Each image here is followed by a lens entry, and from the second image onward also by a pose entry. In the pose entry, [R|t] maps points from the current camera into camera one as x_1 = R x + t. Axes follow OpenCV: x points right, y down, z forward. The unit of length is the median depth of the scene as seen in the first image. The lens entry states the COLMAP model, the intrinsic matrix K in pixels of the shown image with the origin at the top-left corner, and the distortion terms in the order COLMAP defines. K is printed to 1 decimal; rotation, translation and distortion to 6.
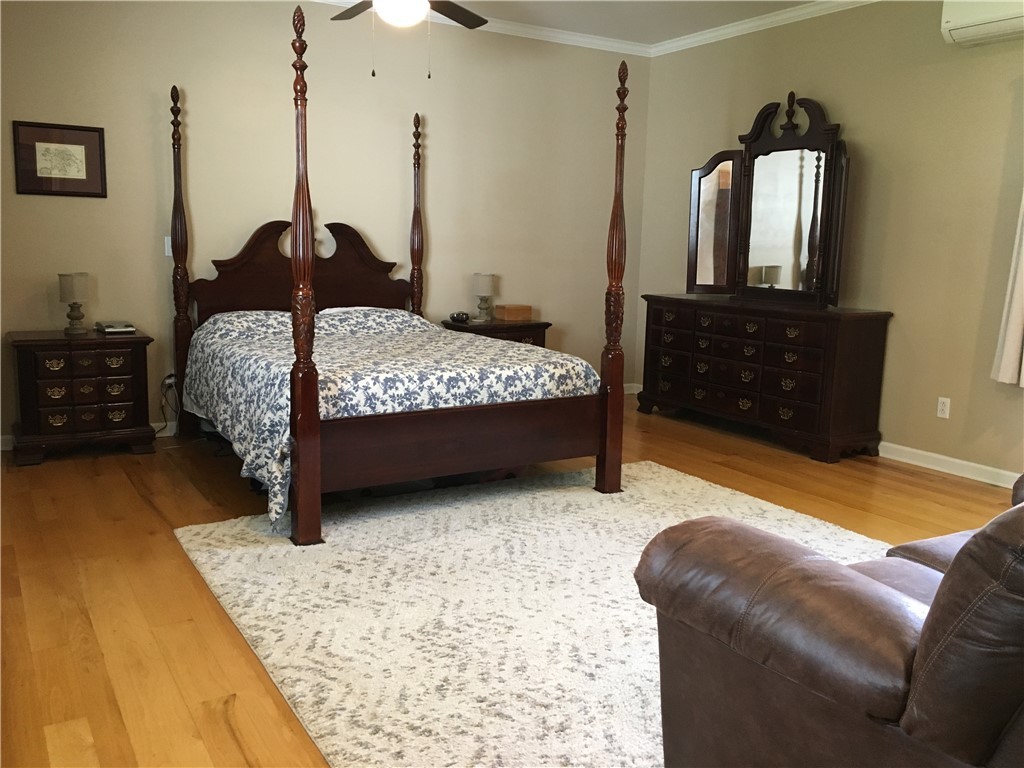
lens RADIAL K [[870.3, 0, 512.2], [0, 870.3, 383.4], [0, 0, 1]] dist [0.086984, -0.118834]
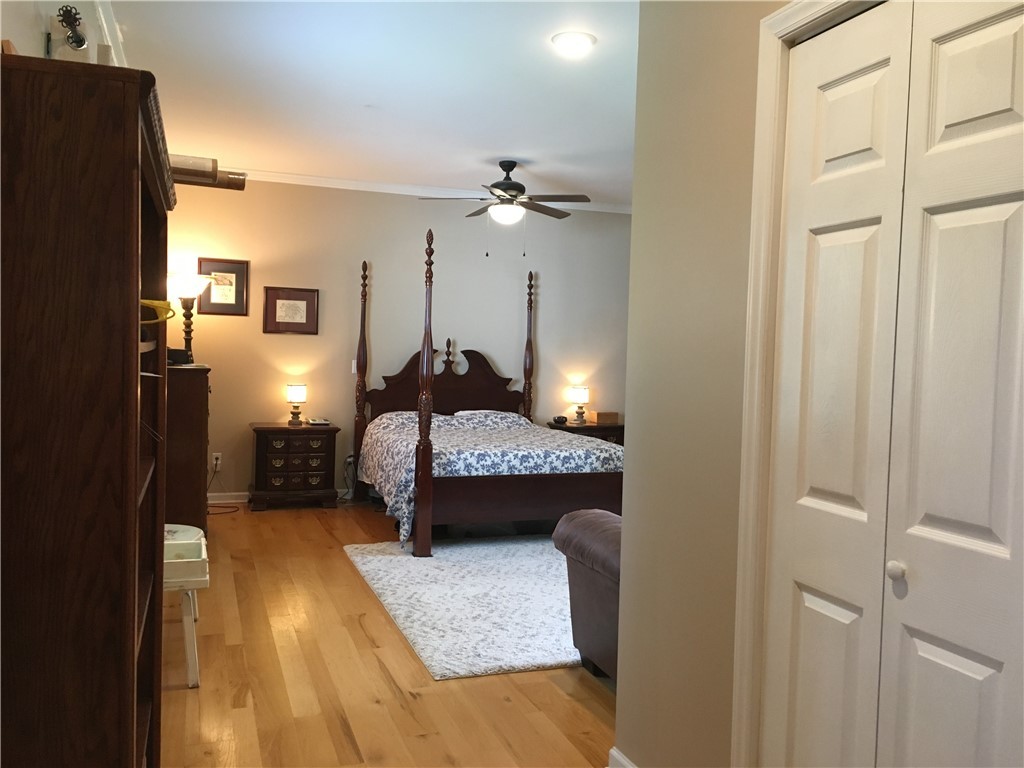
lens RADIAL K [[870.3, 0, 508.5], [0, 870.3, 387.1], [0, 0, 1]] dist [0.086984, -0.118834]
pose [[0.978356, 0.009954, -0.206690, 0.204036], [-0.036122, 0.991721, -0.123223, 0.060483], [0.203753, 0.128022, 0.970616, -0.447491]]
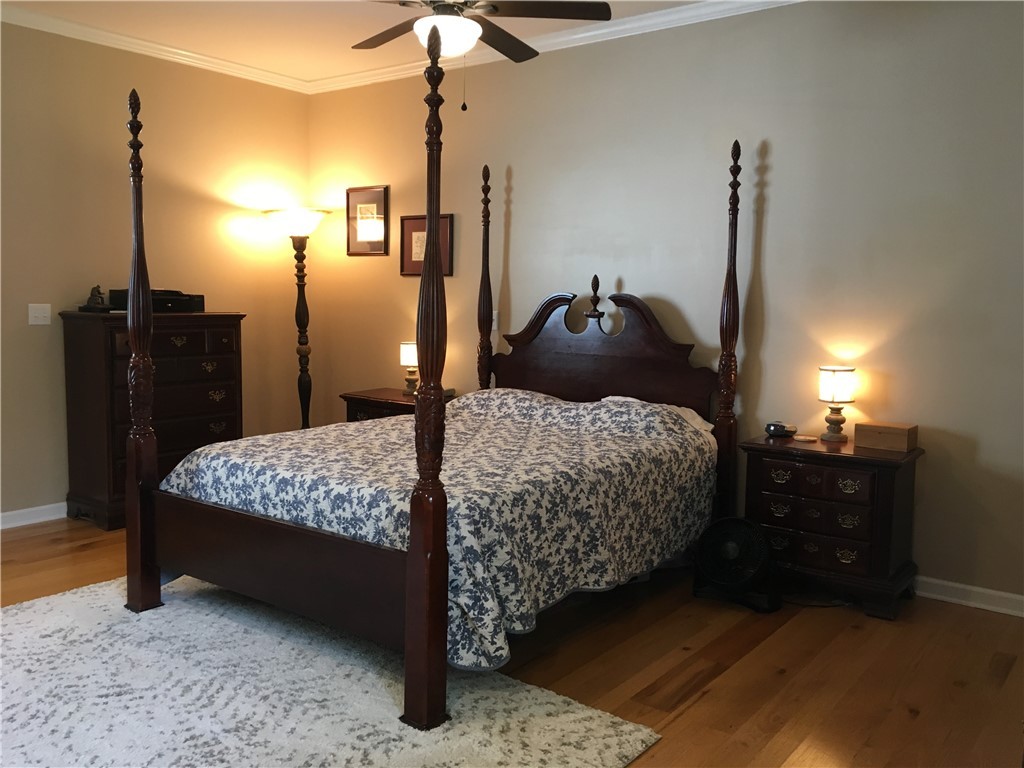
lens RADIAL K [[870.3, 0, 510.4], [0, 870.3, 382.2], [0, 0, 1]] dist [0.086984, -0.118834]
pose [[0.365753, 0.076097, -0.927596, 0.732573], [-0.160160, 0.986930, 0.017813, -0.138976], [0.916828, 0.142049, 0.373161, 0.851778]]
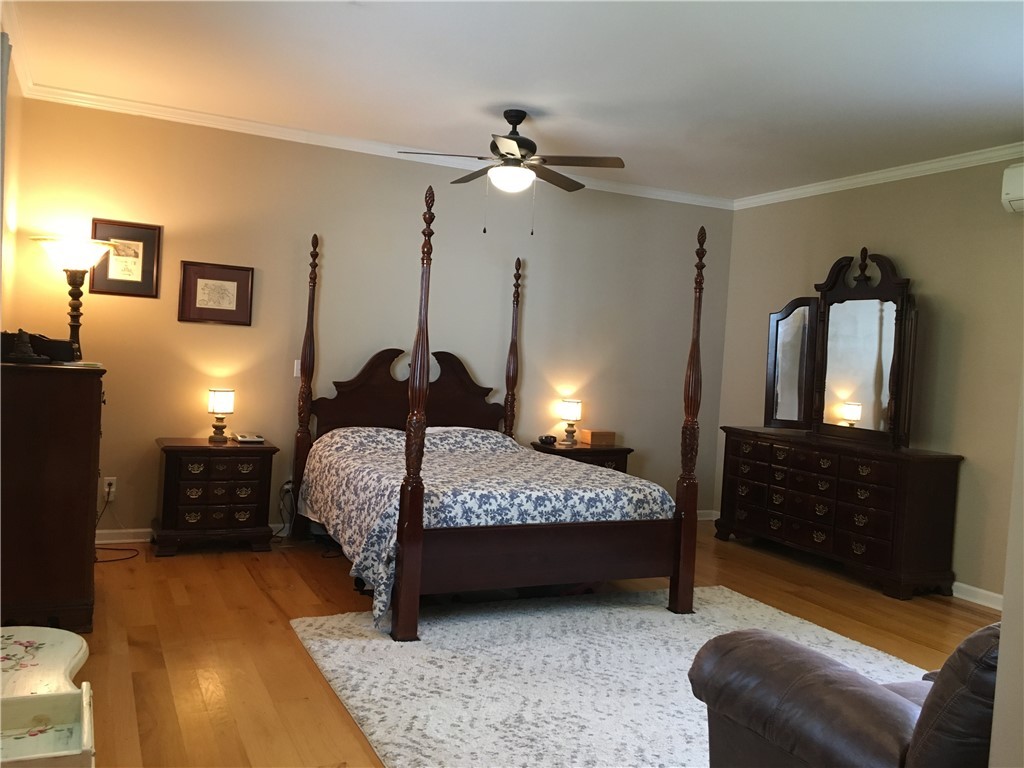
lens RADIAL K [[870.3, 0, 512.5], [0, 870.3, 384.8], [0, 0, 1]] dist [0.086984, -0.118834]
pose [[0.994232, 0.038076, -0.100264, 0.002817], [-0.050925, 0.990350, -0.128892, -0.002827], [0.094389, 0.133255, 0.986577, -0.119511]]
